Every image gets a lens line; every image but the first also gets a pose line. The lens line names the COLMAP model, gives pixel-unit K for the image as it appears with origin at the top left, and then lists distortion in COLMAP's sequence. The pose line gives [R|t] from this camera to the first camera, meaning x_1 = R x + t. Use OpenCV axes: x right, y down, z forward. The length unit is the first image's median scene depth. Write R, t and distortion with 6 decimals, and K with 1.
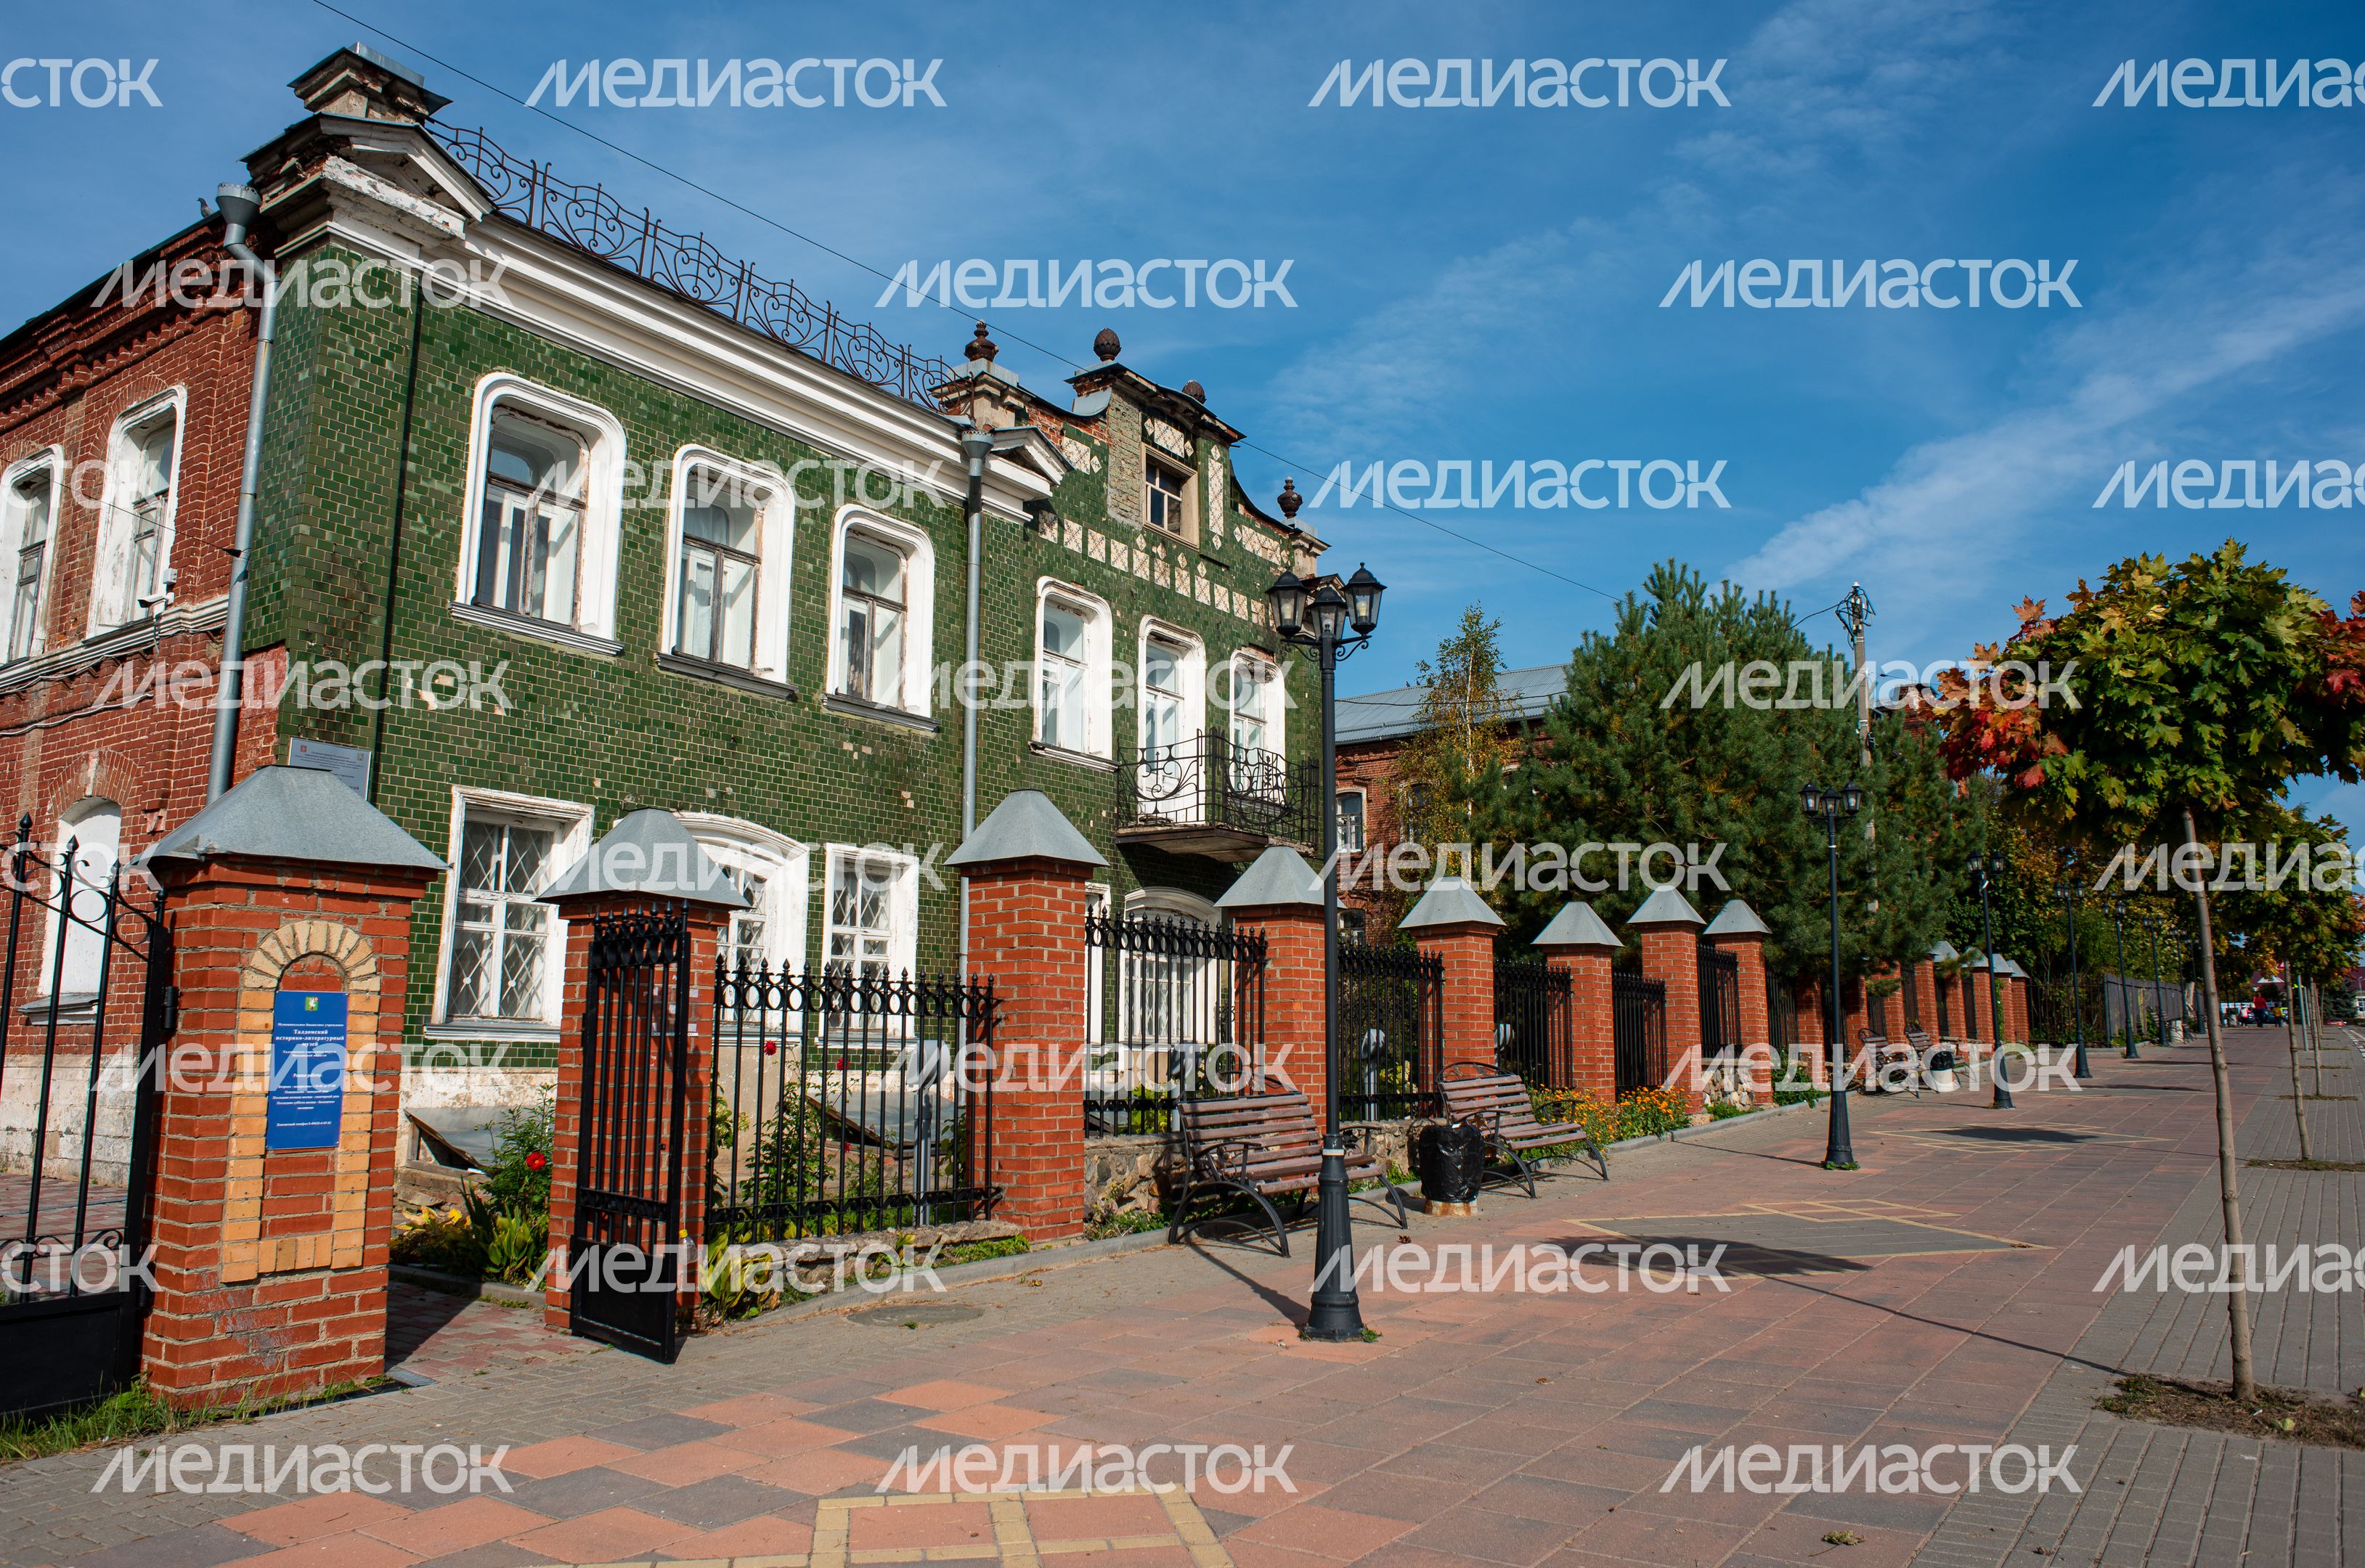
lens RADIAL K [[1663.6, 0, 1168.8], [0, 1663.6, 775.1], [0, 0, 1]] dist [-0.095876, 0.091213]
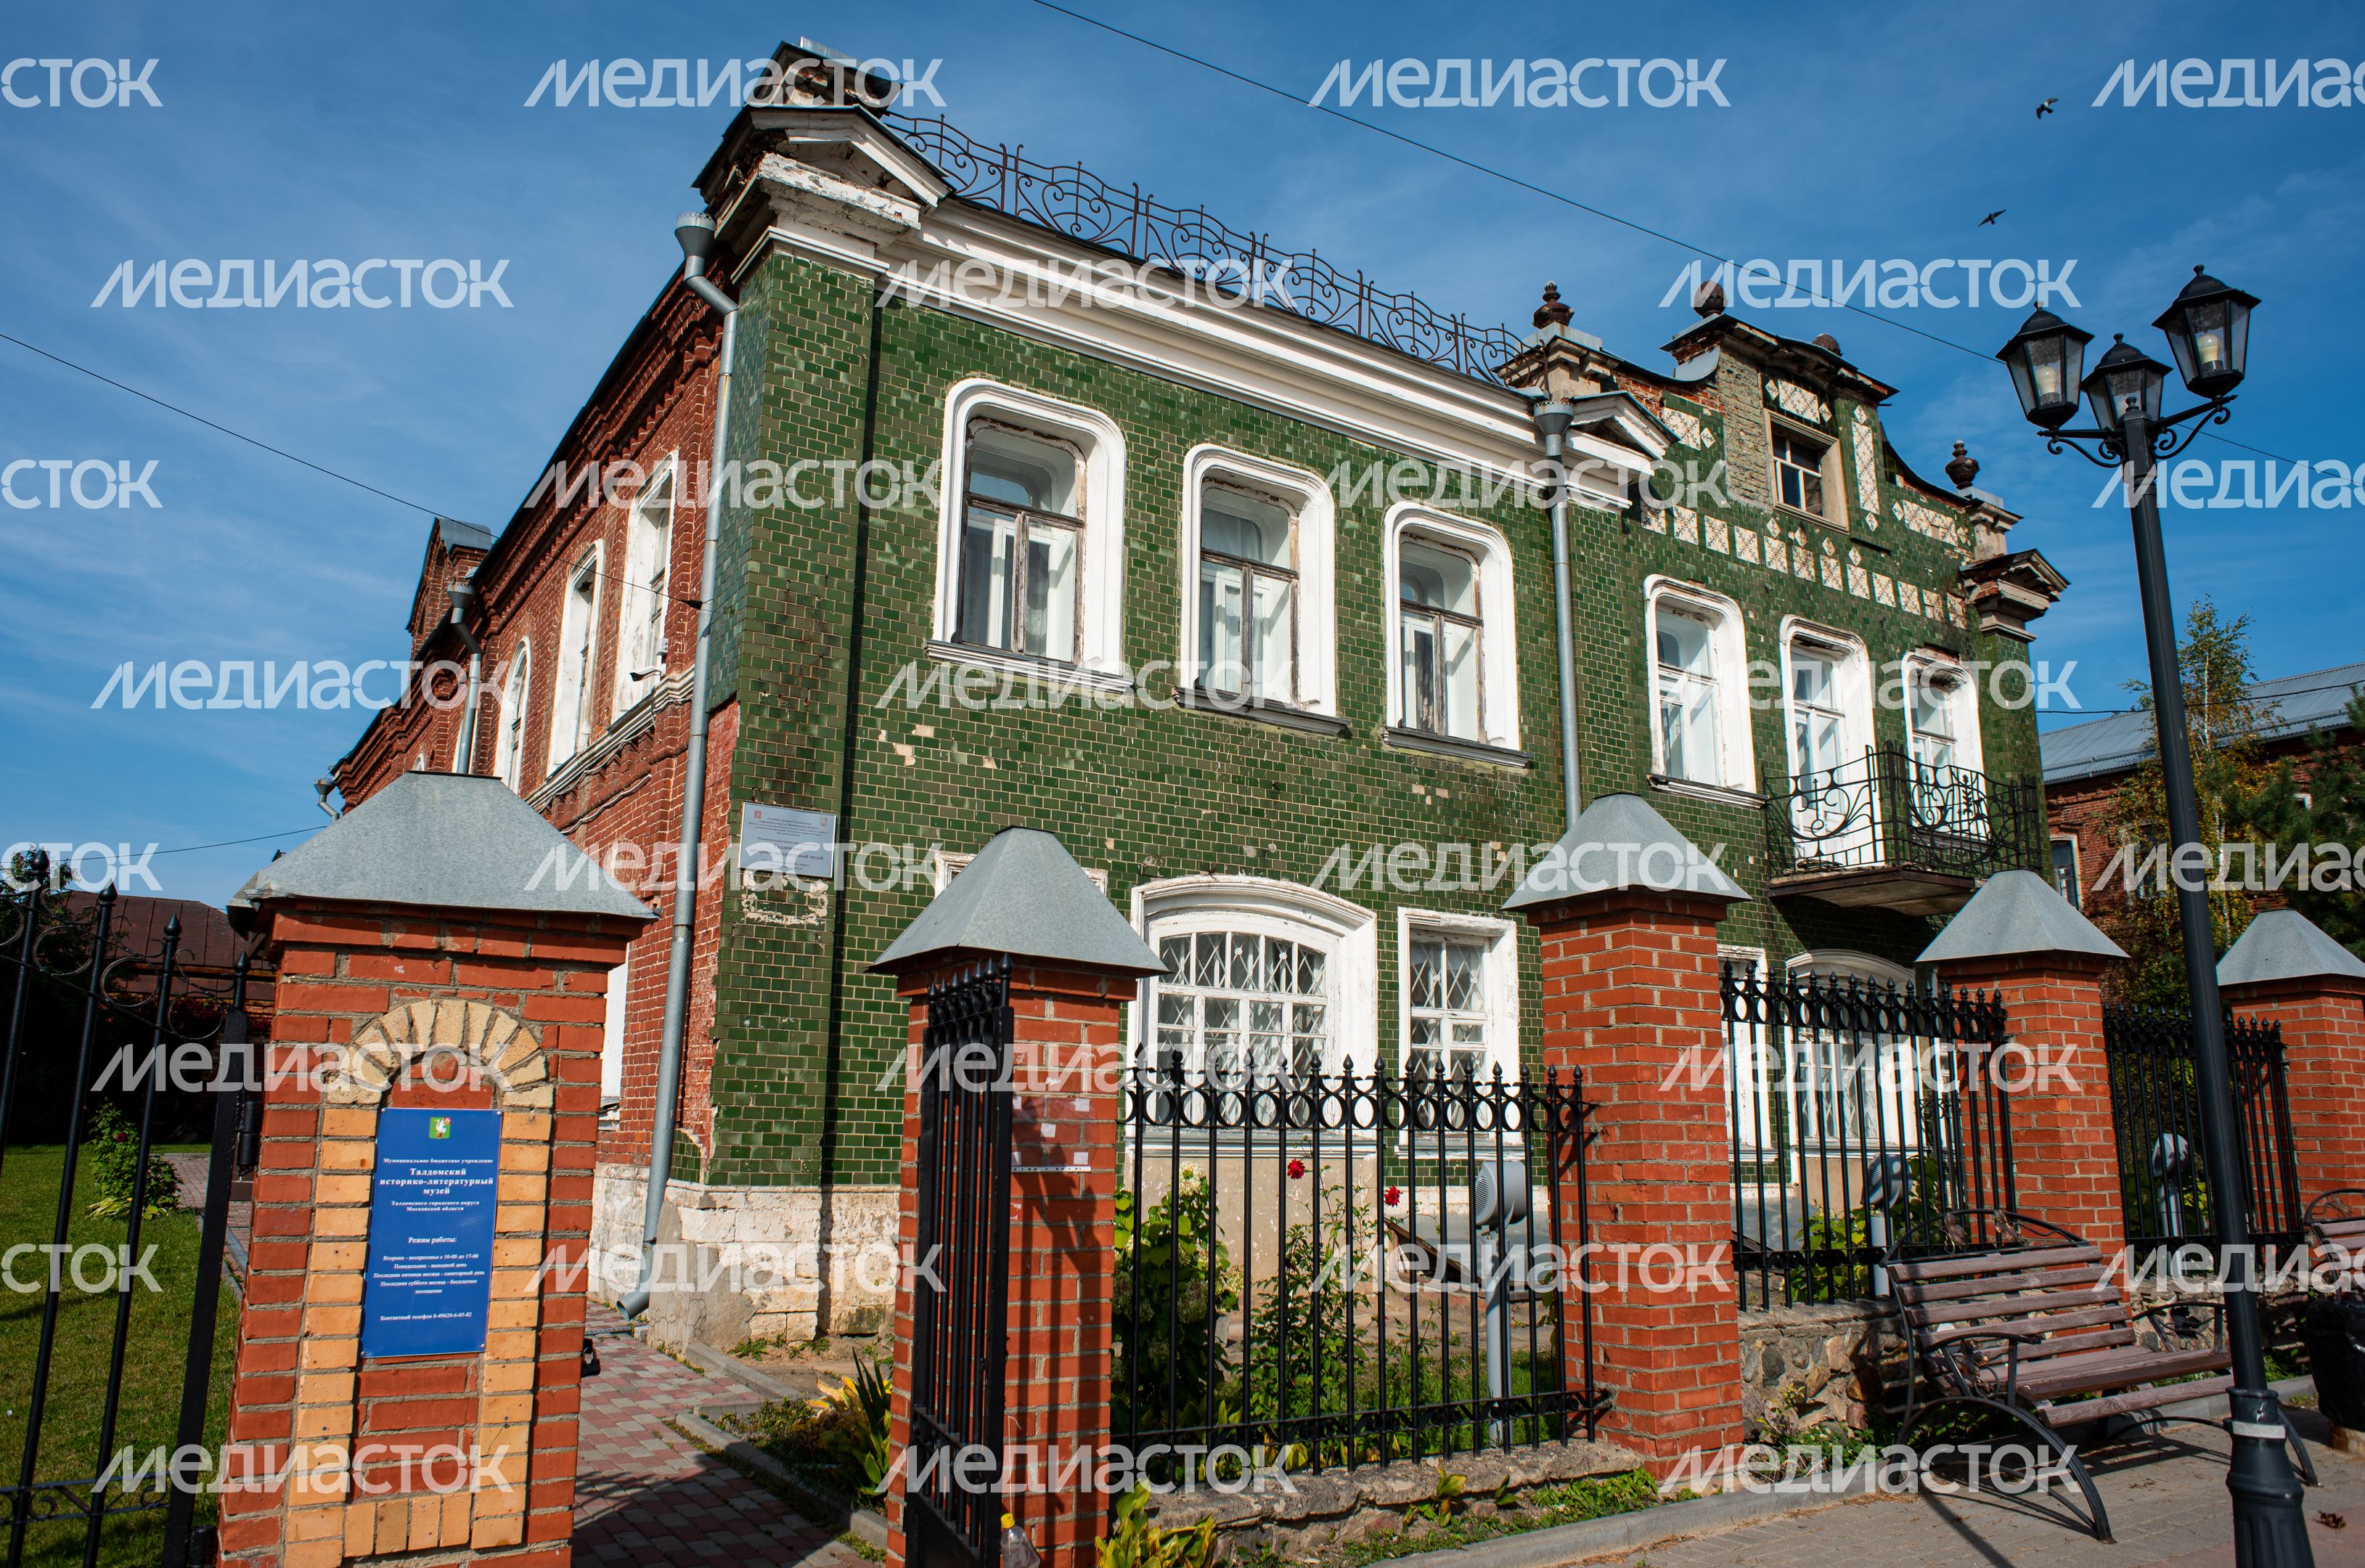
lens RADIAL K [[1640.1, 0, 1167.1], [0, 1640.1, 790.3], [0, 0, 1]] dist [-0.087628, 0.080937]
pose [[0.923940, -0.072321, -0.375640, -0.002953], [0.054716, 0.996854, -0.057340, 0.023342], [0.378605, 0.032425, 0.924990, 0.202881]]
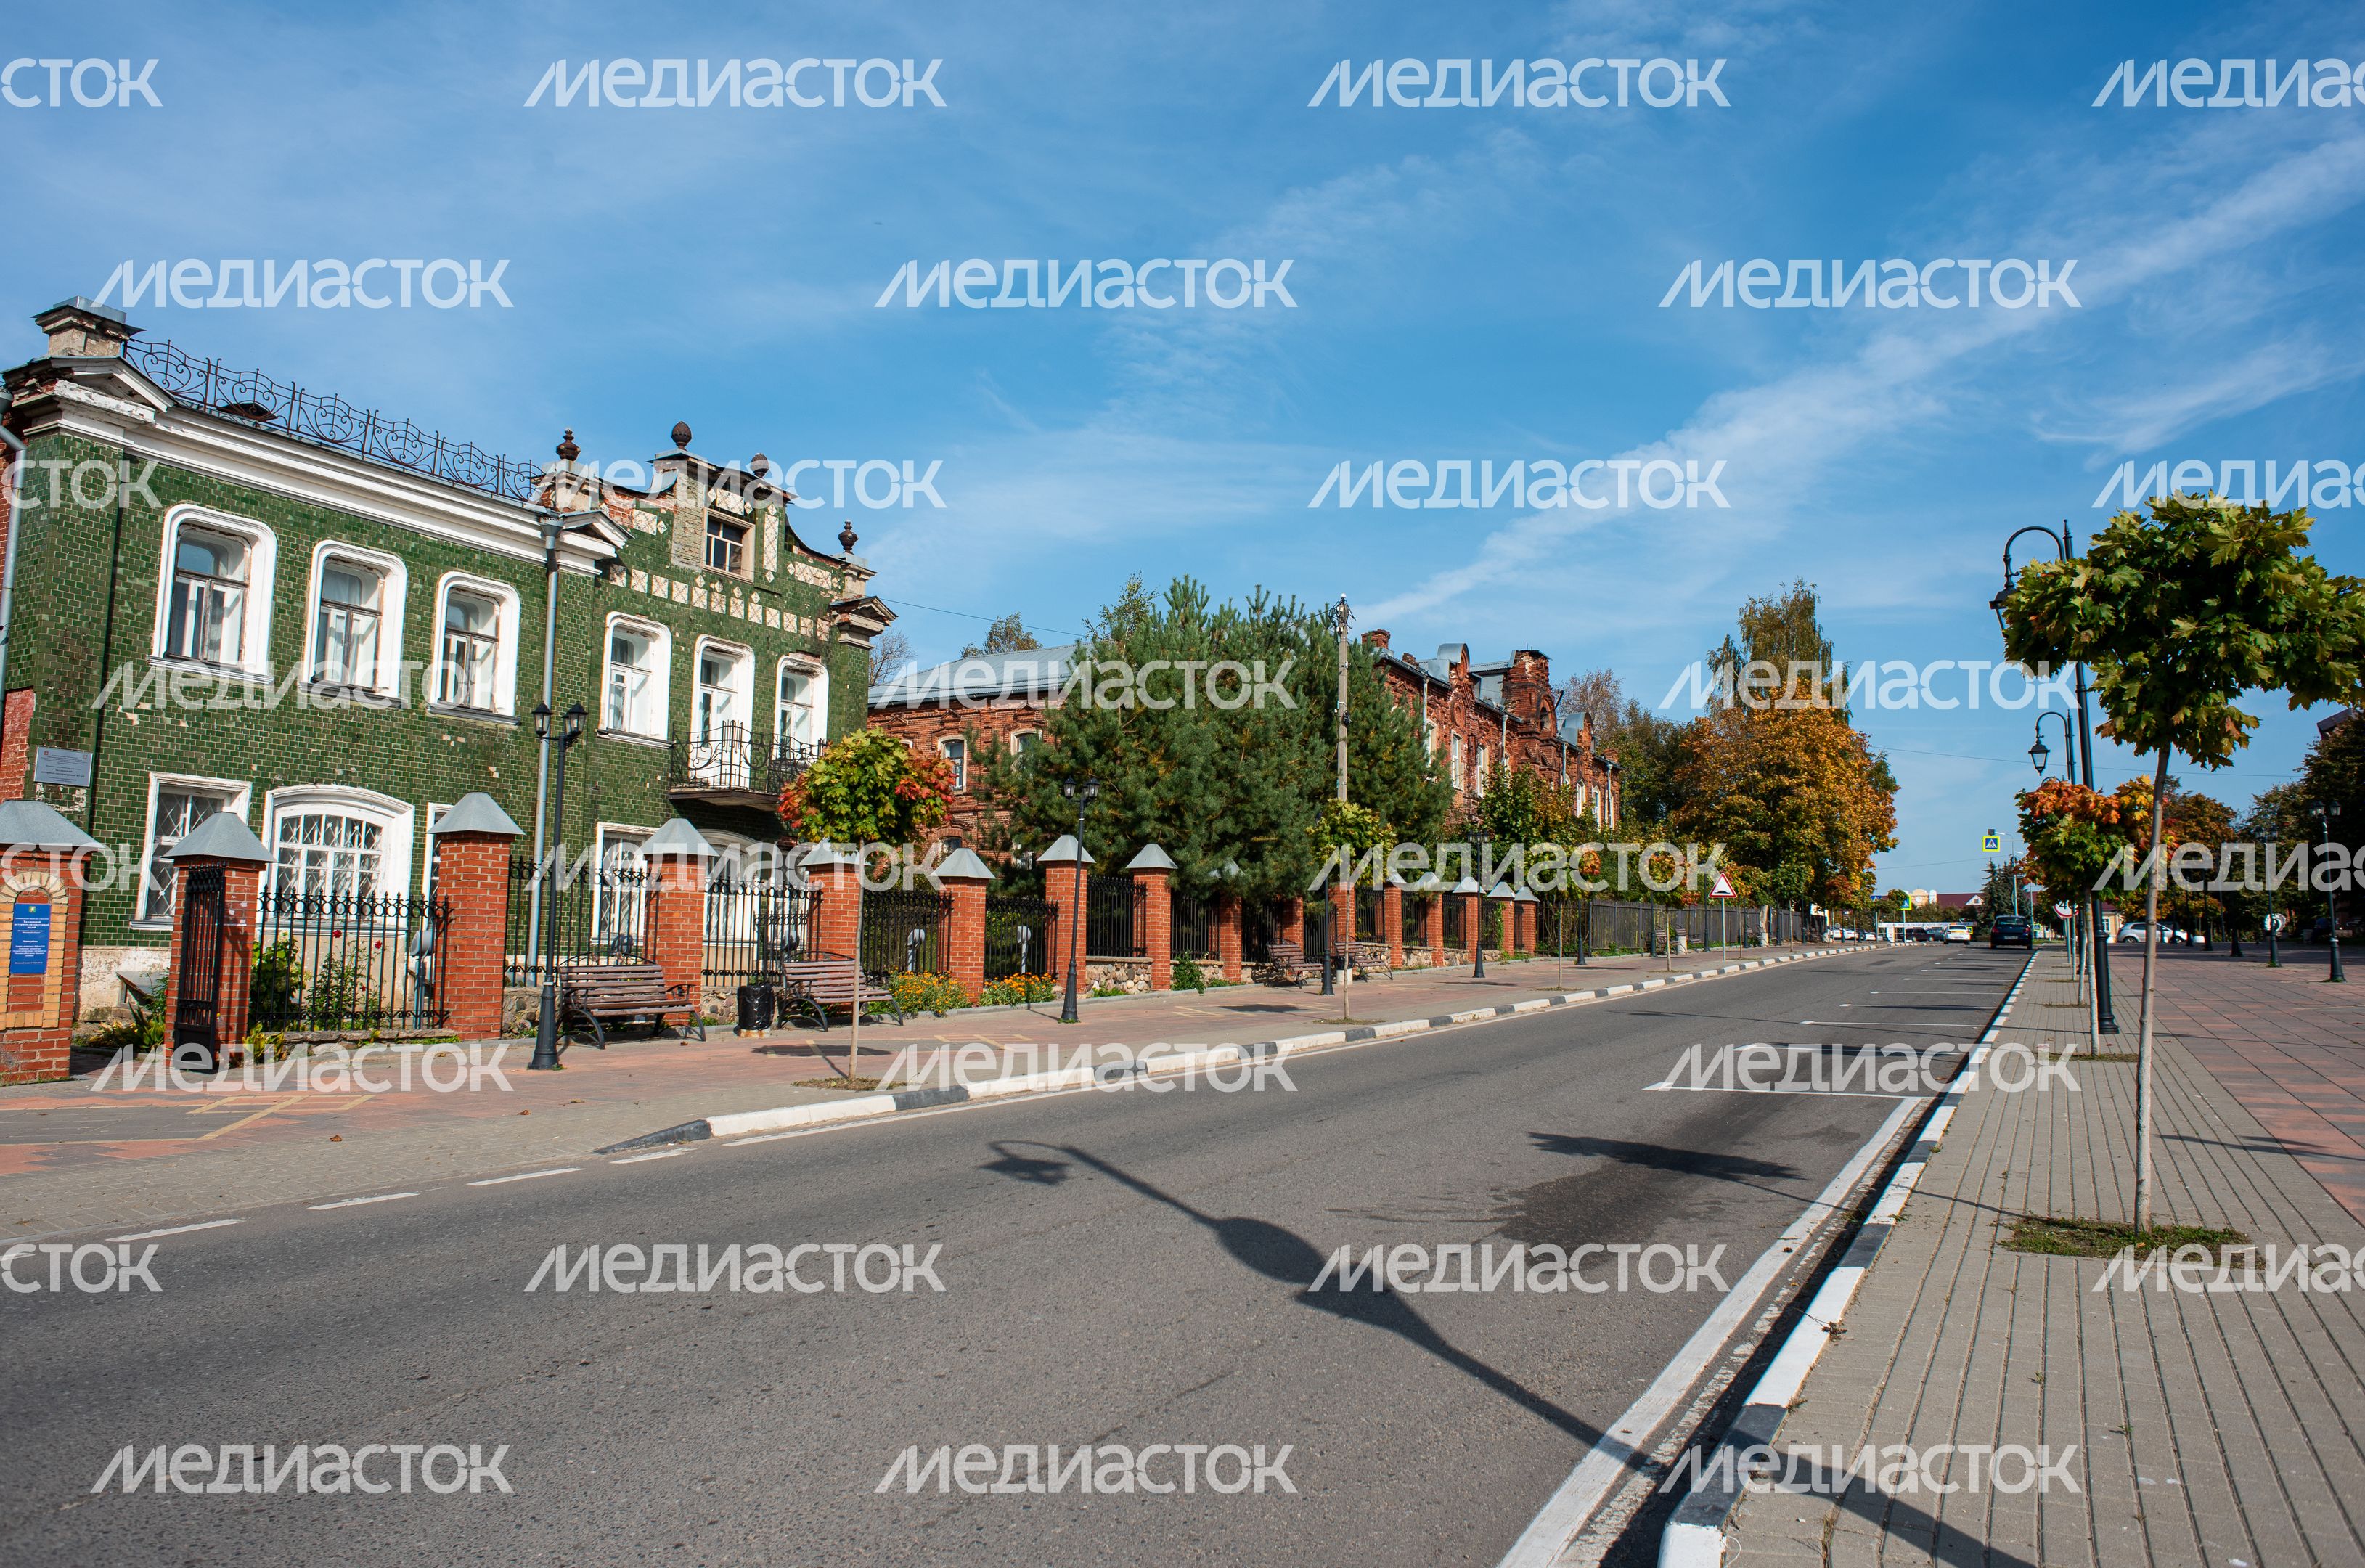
lens RADIAL K [[1626.4, 0, 1179.3], [0, 1626.4, 774.8], [0, 0, 1]] dist [-0.087862, 0.076466]
pose [[0.993714, 0.019790, 0.110182, 0.309611], [-0.025582, 0.998350, 0.051399, -0.076365], [-0.108983, -0.053895, 0.992582, -0.514478]]
